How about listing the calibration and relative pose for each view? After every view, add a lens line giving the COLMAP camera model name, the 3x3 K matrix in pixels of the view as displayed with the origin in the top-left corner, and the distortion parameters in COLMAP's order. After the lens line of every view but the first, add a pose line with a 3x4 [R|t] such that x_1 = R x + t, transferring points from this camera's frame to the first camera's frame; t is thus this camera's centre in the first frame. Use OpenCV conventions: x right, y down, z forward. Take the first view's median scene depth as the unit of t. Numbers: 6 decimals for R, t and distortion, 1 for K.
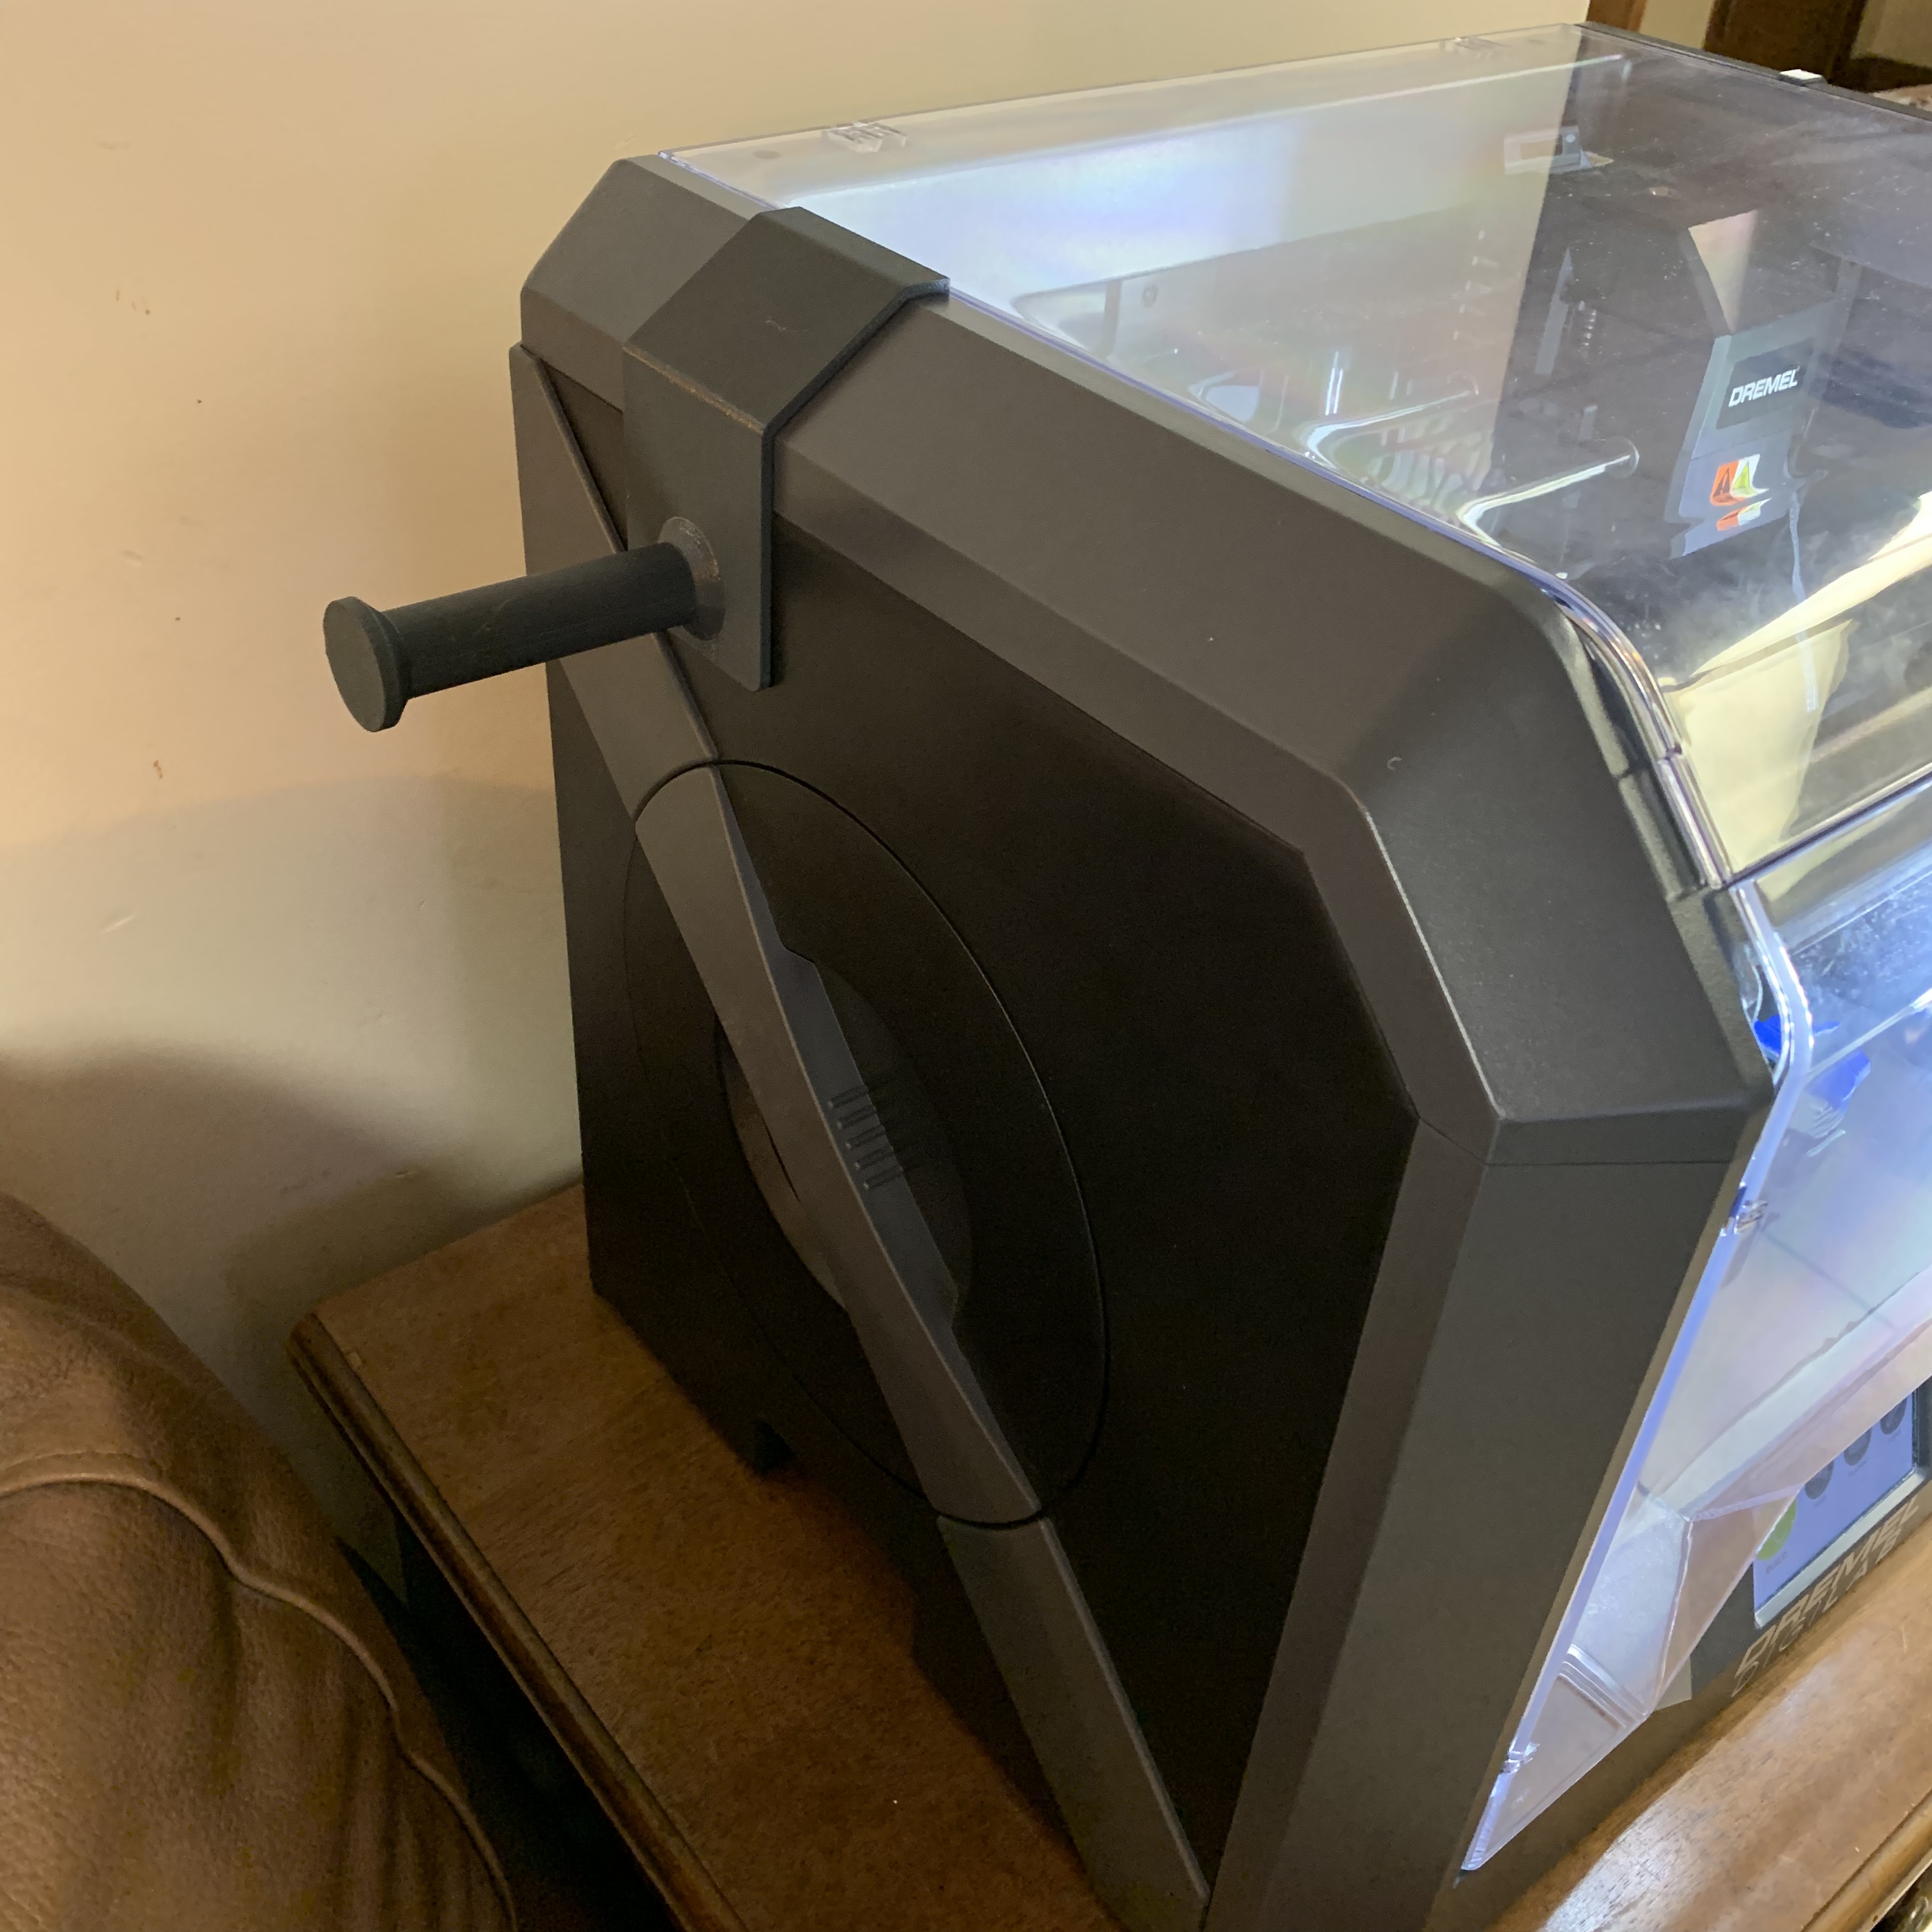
lens RADIAL K [[1985.1, 0, 956.7], [0, 1985.1, 957.5], [0, 0, 1]] dist [-0.014951, 0.012653]
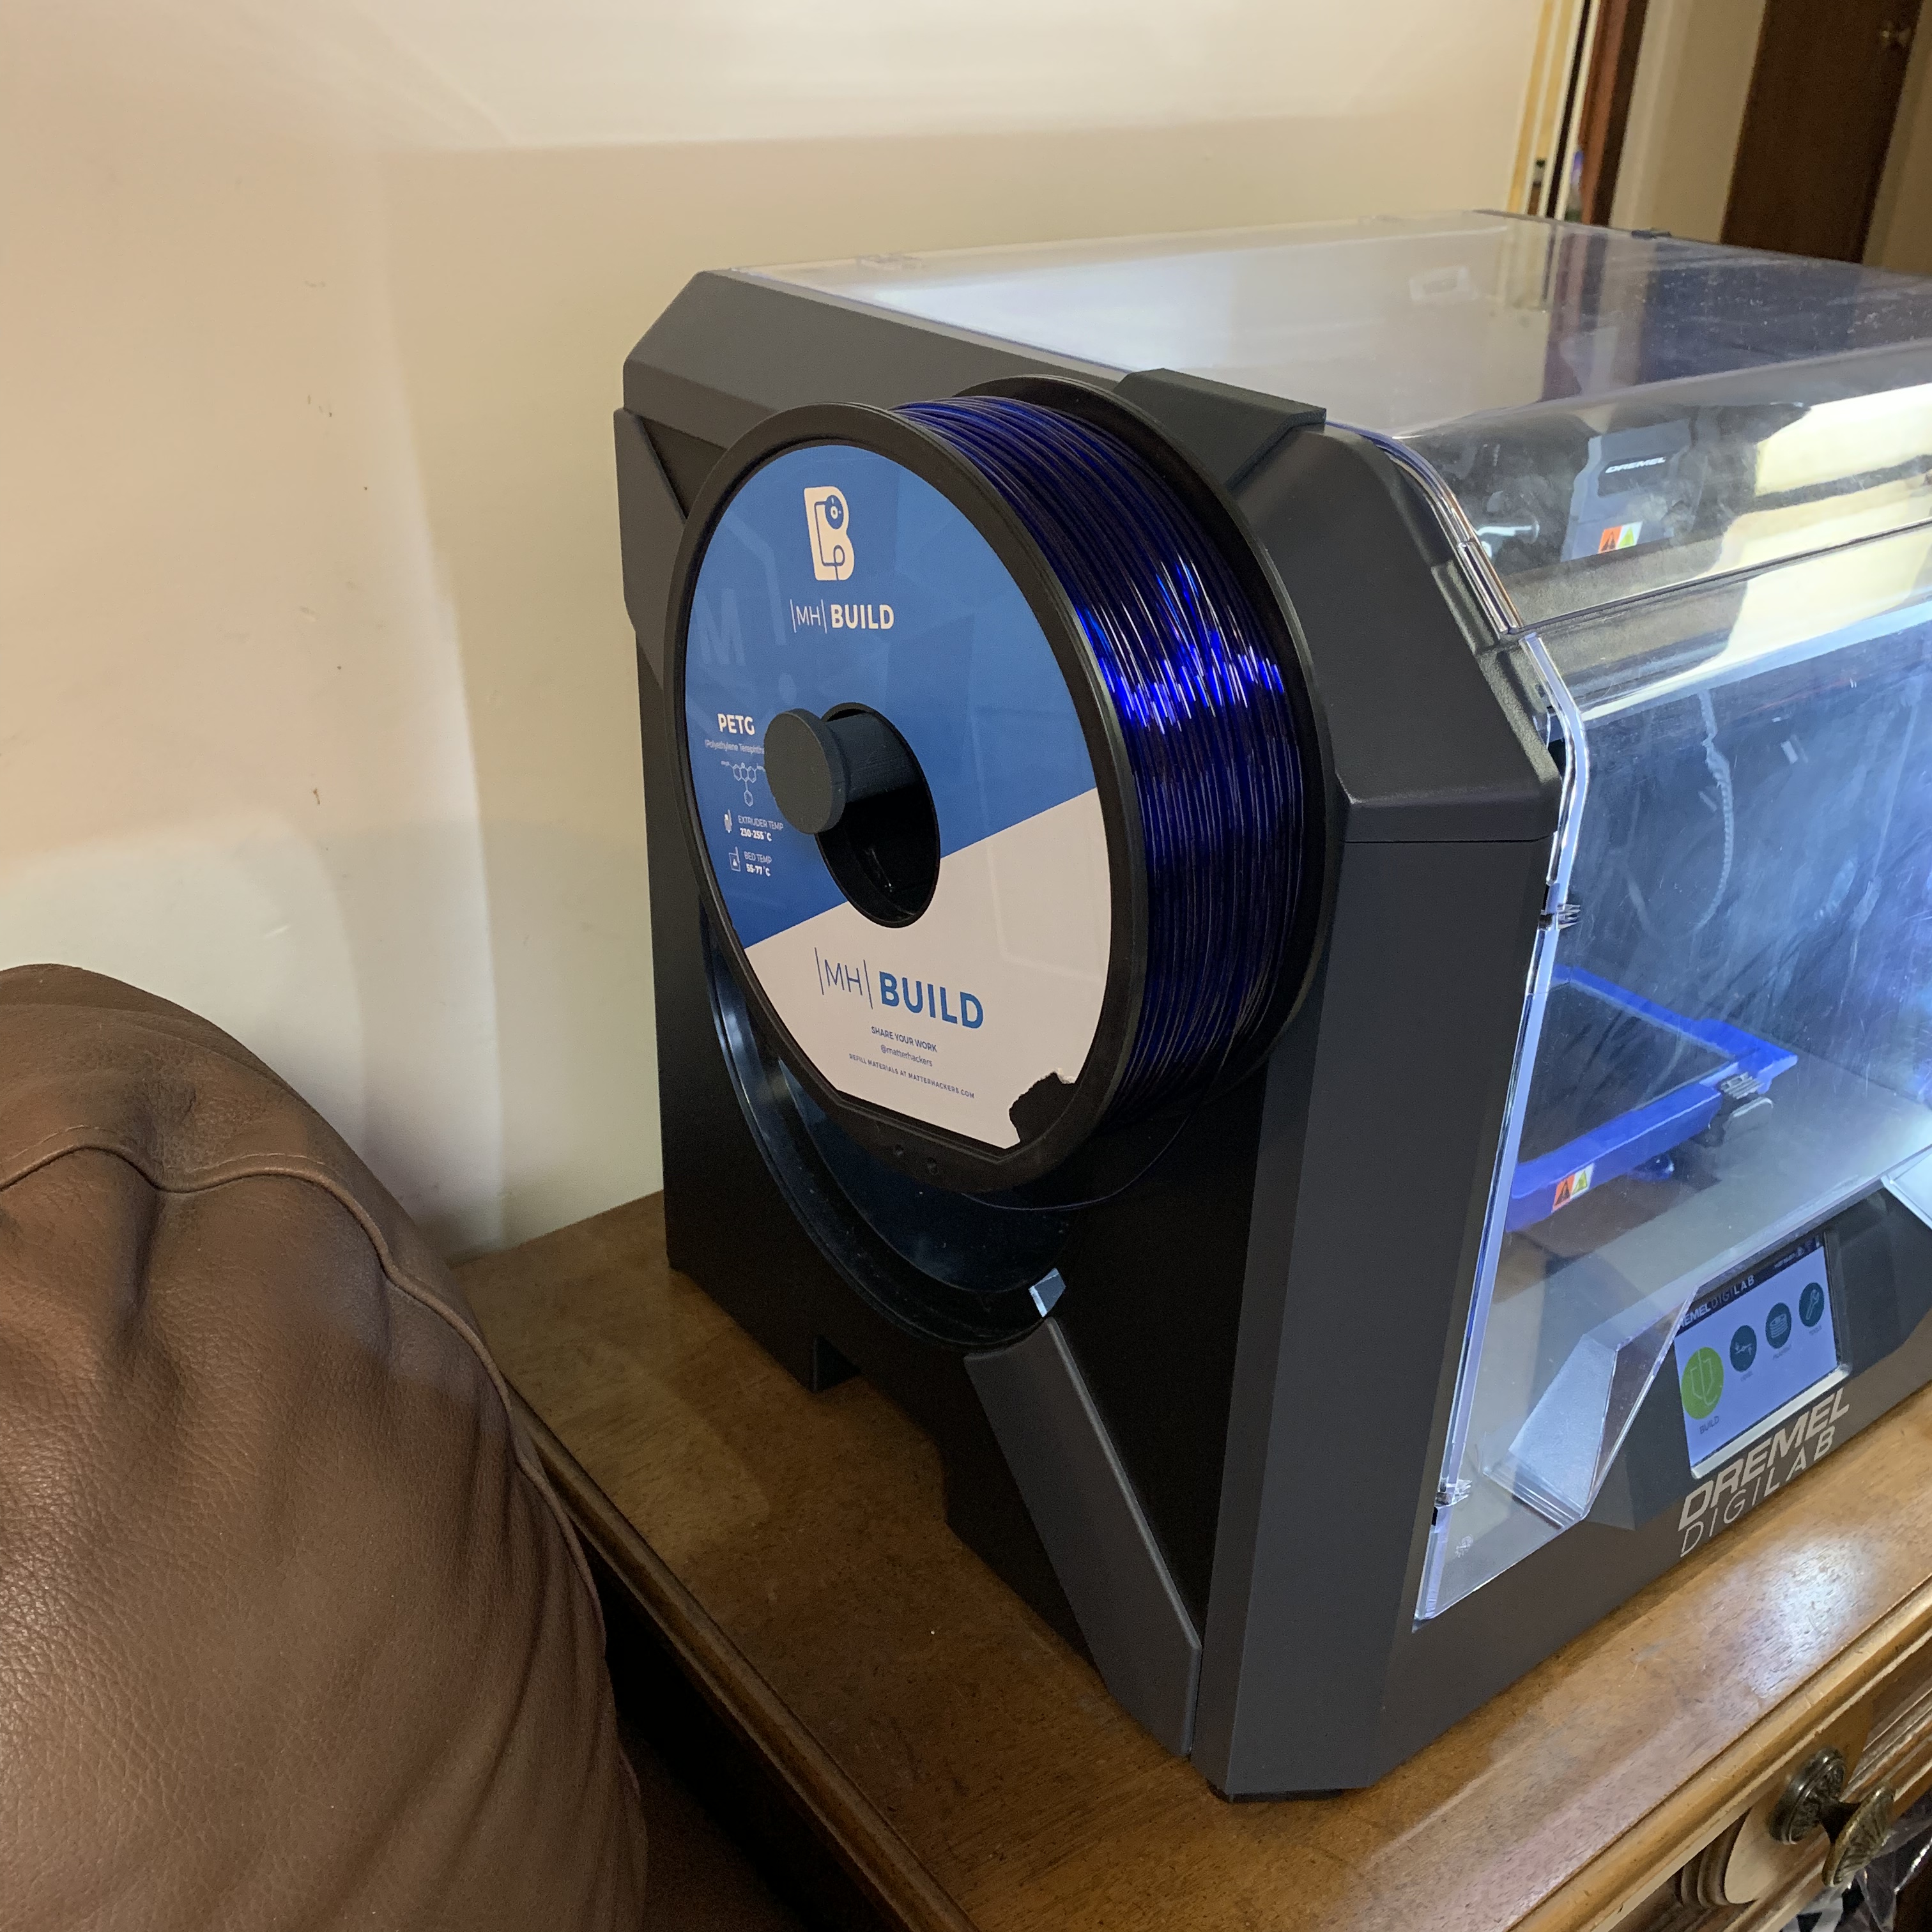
lens RADIAL K [[1985.1, 0, 956.7], [0, 1985.1, 957.5], [0, 0, 1]] dist [-0.014951, 0.012653]
pose [[0.999231, -0.021079, -0.033060, 0.028034], [0.015261, 0.985791, -0.167281, 0.231701], [0.036116, 0.166648, 0.985355, -0.180598]]
